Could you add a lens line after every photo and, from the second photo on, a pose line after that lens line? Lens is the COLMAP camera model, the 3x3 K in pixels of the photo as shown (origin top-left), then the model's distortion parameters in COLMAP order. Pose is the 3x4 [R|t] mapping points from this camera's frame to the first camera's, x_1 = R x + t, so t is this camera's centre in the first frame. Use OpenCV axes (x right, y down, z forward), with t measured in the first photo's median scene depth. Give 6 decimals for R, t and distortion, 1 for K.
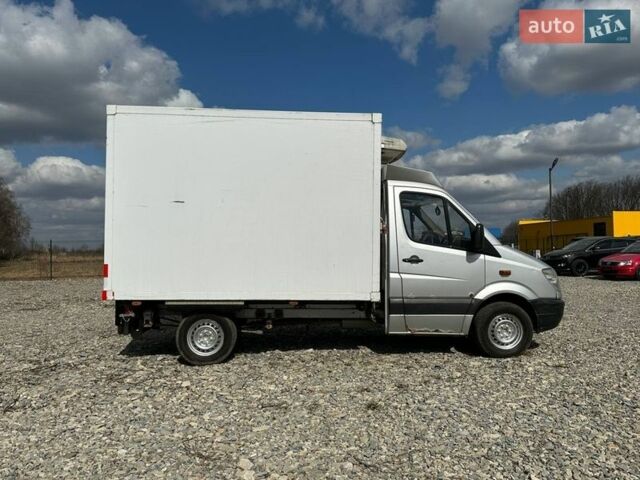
lens RADIAL K [[517.2, 0, 320.0], [0, 517.2, 240.0], [0, 0, 1]] dist [0.051009, -0.001234]
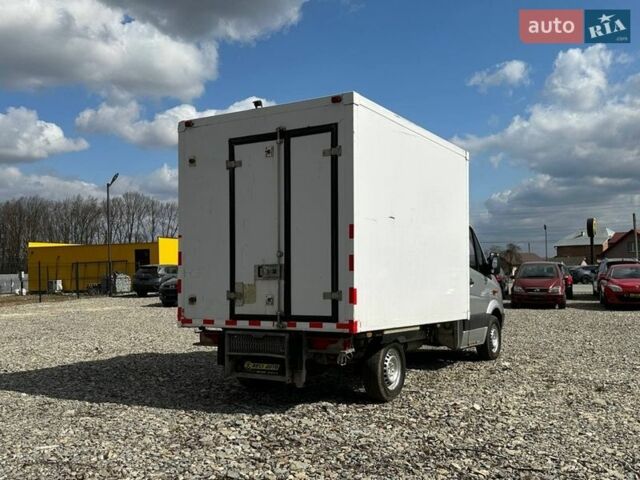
lens RADIAL K [[676.7, 0, 320.1], [0, 676.7, 264.4], [0, 0, 1]] dist [0.006918, -0.007676]
pose [[0.559969, 0.019385, 0.828287, -0.268627], [-0.013303, 0.999808, -0.014406, 0.005228], [-0.828407, -0.002952, 0.560119, 0.093247]]
